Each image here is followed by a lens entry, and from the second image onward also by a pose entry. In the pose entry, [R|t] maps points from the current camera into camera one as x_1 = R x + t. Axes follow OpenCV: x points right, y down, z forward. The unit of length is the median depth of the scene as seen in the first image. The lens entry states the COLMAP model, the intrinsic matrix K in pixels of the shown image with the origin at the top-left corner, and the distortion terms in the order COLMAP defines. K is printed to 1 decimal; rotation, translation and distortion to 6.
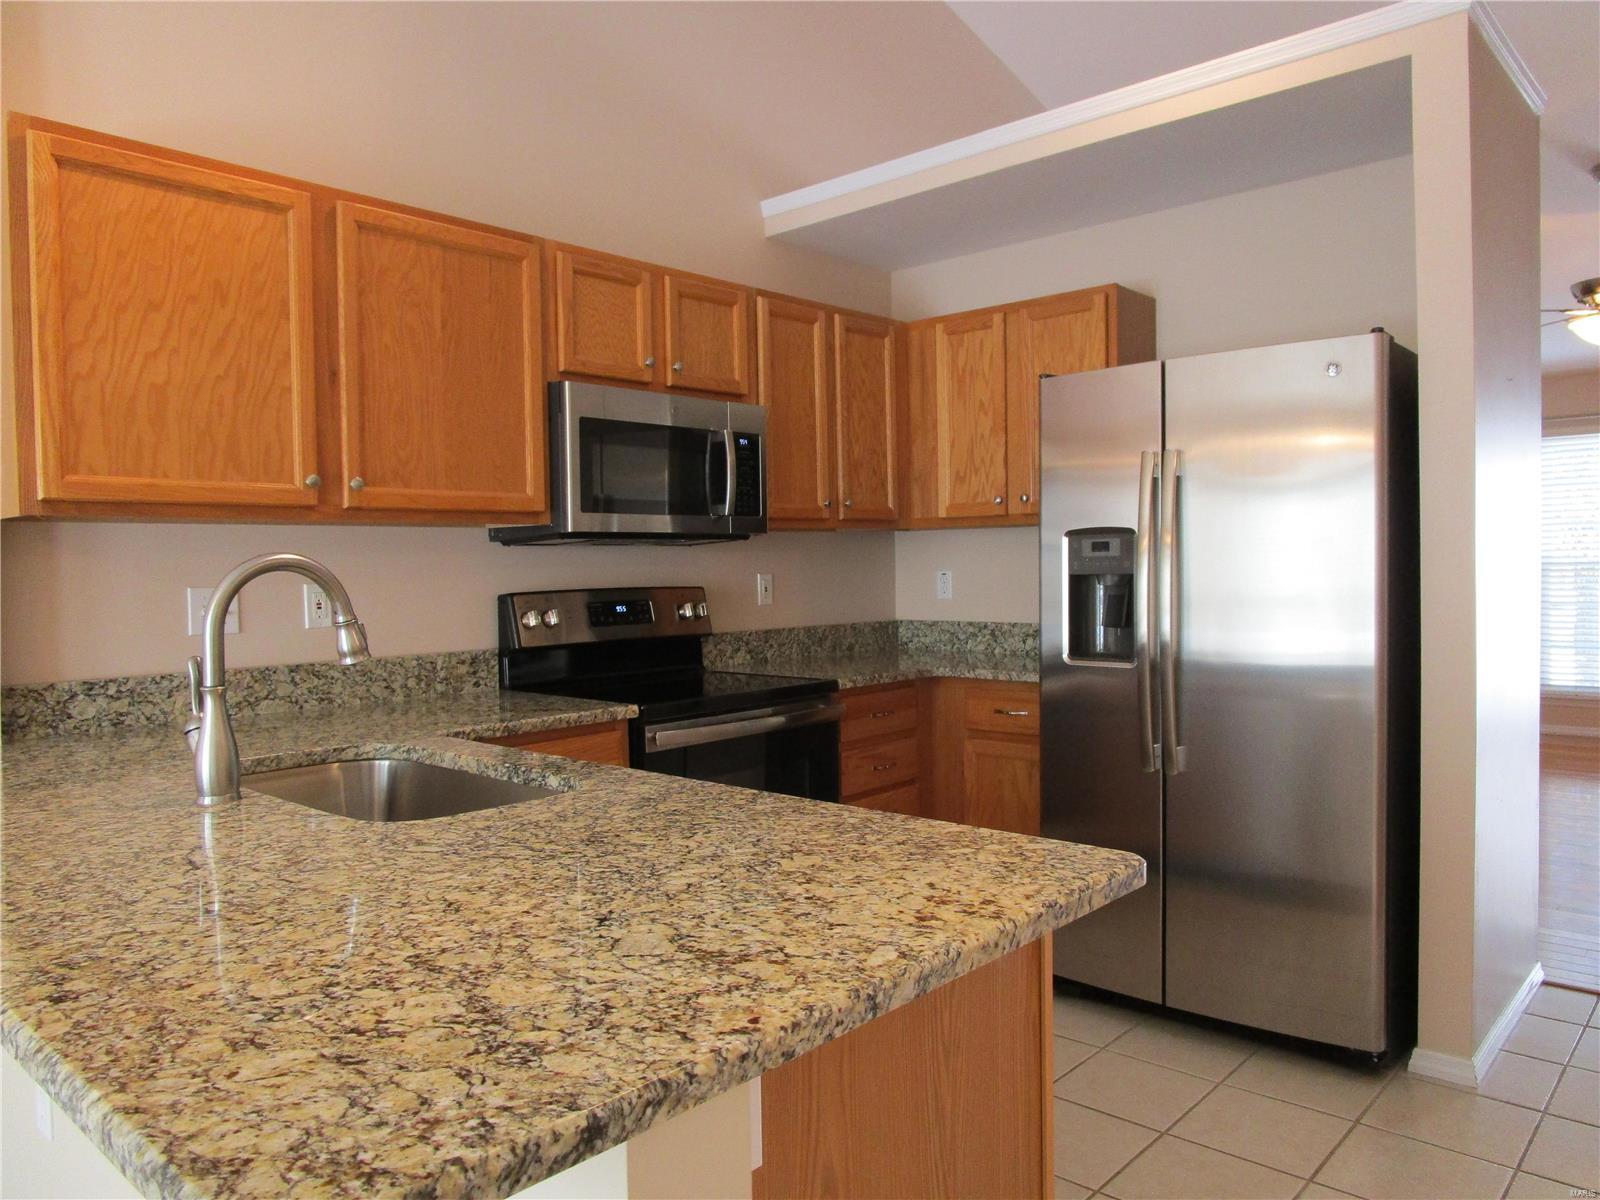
lens RADIAL K [[1137.0, 0, 800.0], [0, 1137.0, 600.0], [0, 0, 1]] dist [-0.029126, 0.005394]
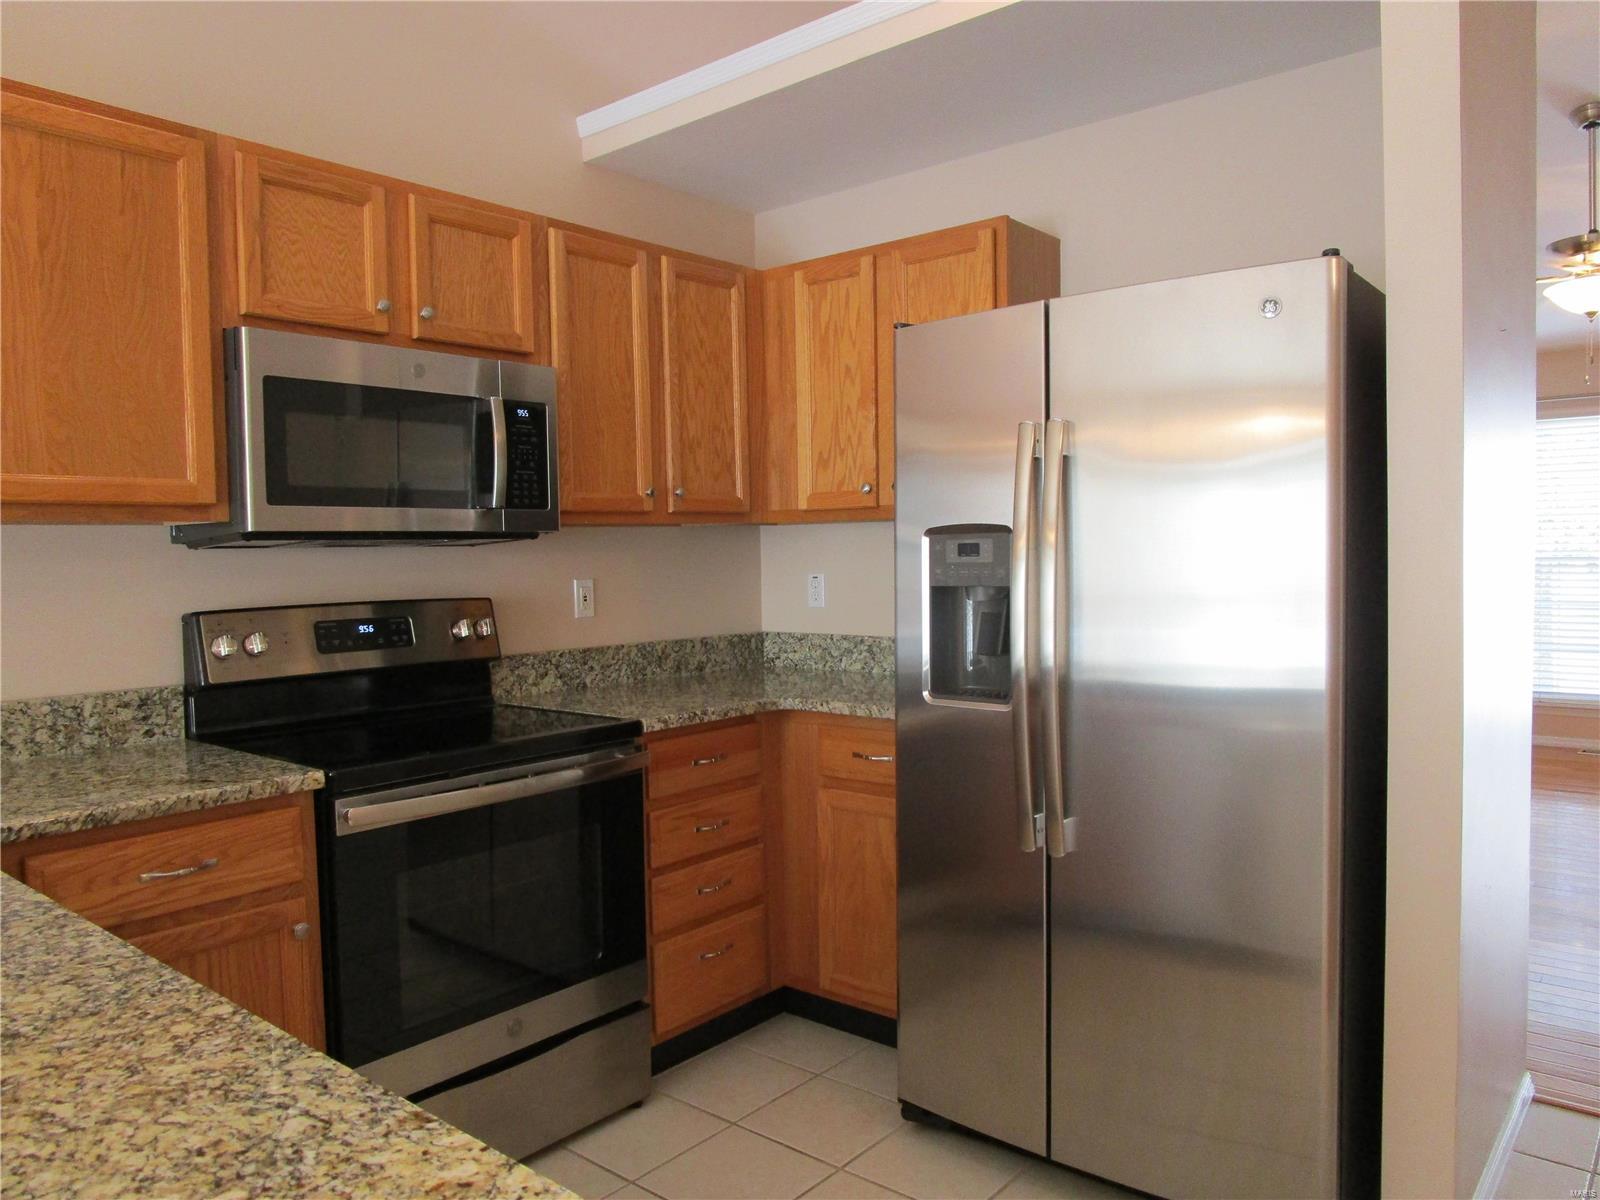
lens RADIAL K [[1137.0, 0, 800.0], [0, 1137.0, 600.0], [0, 0, 1]] dist [-0.029126, 0.005394]
pose [[0.999332, -0.003059, 0.036408, 0.119152], [0.002697, 0.999946, 0.009988, -0.020349], [-0.036436, -0.009883, 0.999287, 0.236155]]
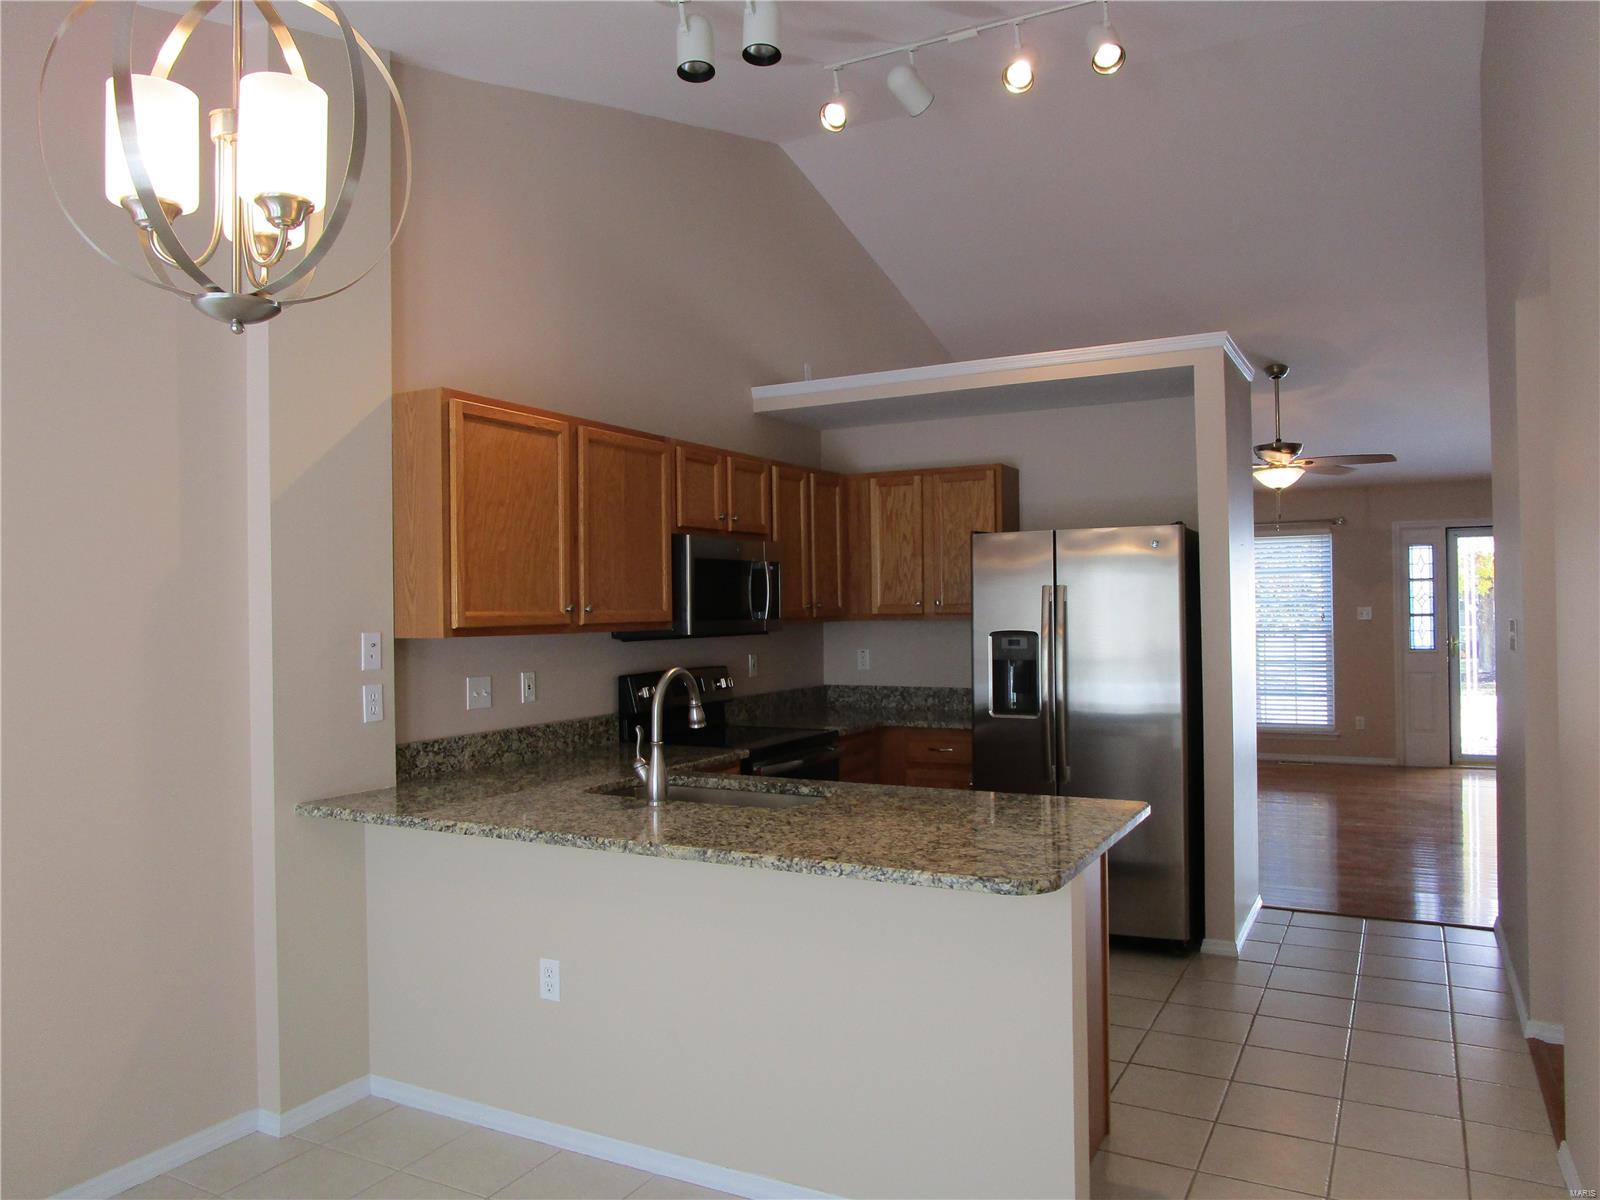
lens RADIAL K [[1137.0, 0, 800.0], [0, 1137.0, 600.0], [0, 0, 1]] dist [-0.029126, 0.005394]
pose [[0.970509, 0.005875, 0.240995, -0.393762], [0.004145, 0.999148, -0.041050, -0.040783], [-0.241031, 0.040839, 0.969658, -0.455704]]
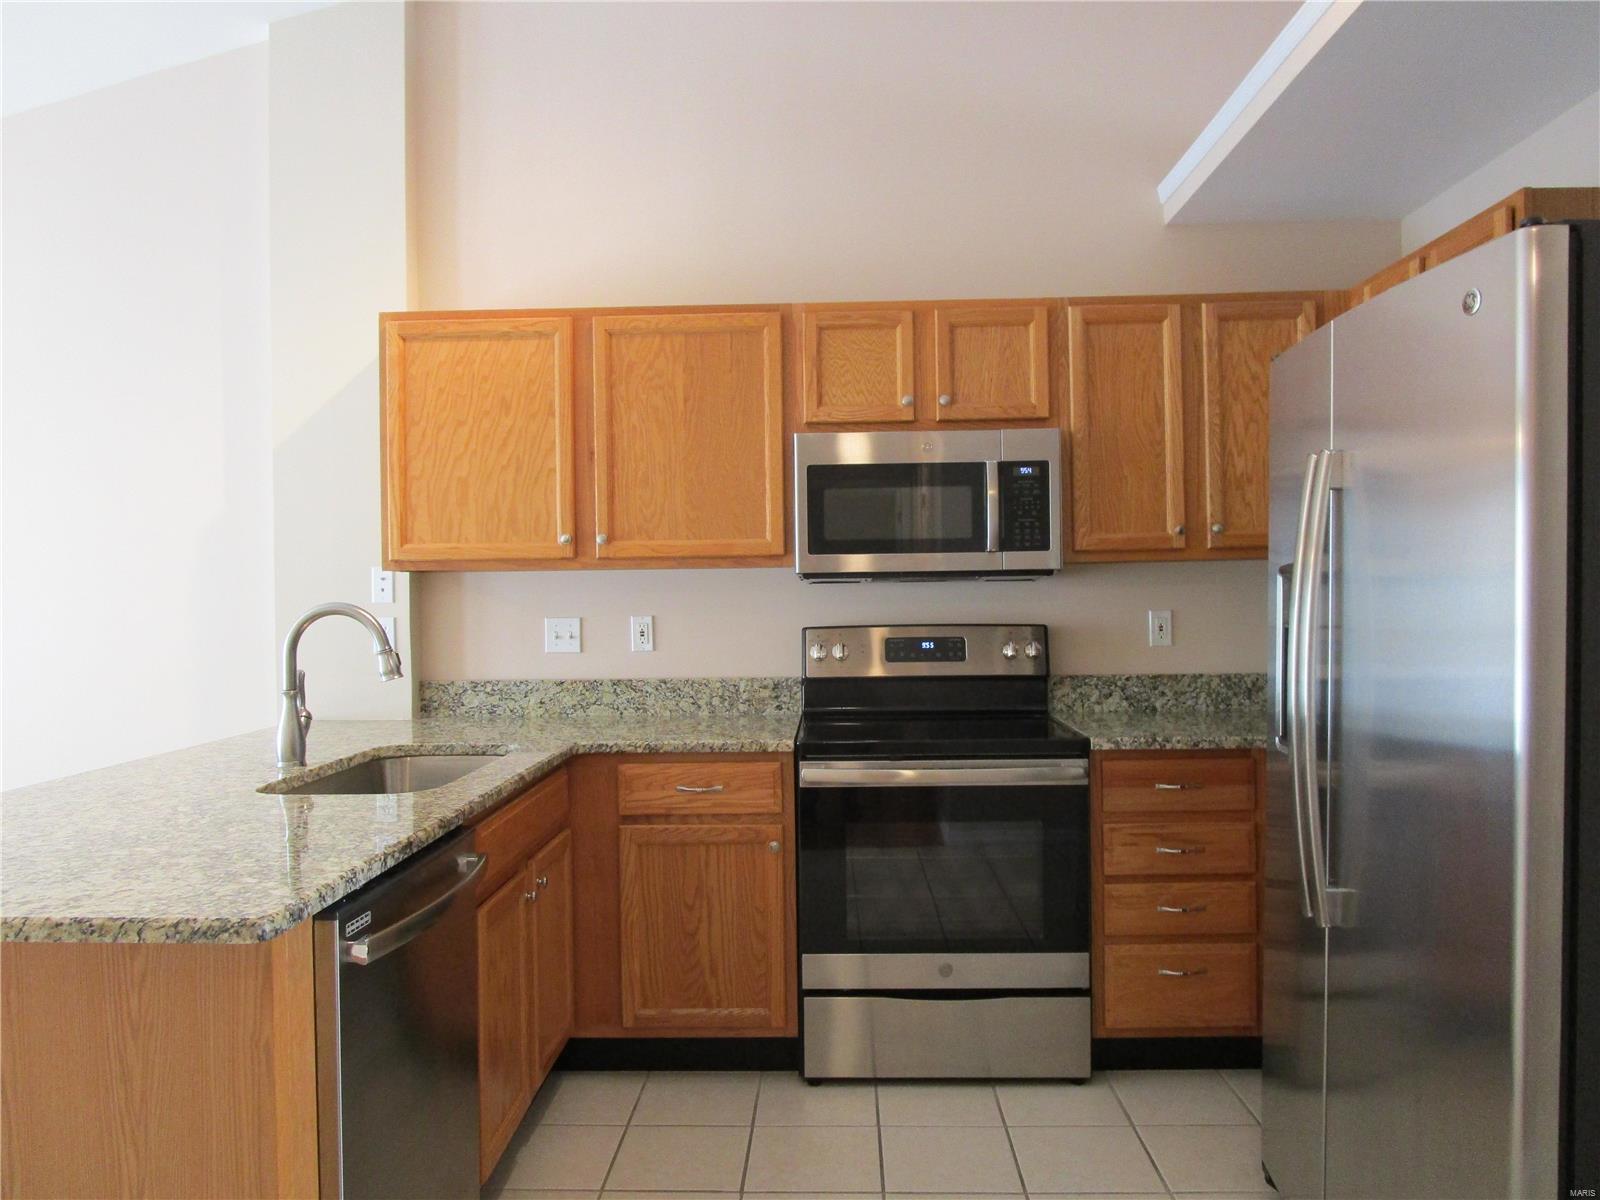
lens RADIAL K [[1137.0, 0, 800.0], [0, 1137.0, 600.0], [0, 0, 1]] dist [-0.029126, 0.005394]
pose [[0.645536, 0.014315, -0.763596, 0.580646], [-0.021527, 0.999768, 0.000544, -0.032817], [0.763426, 0.016087, 0.645695, 0.286541]]
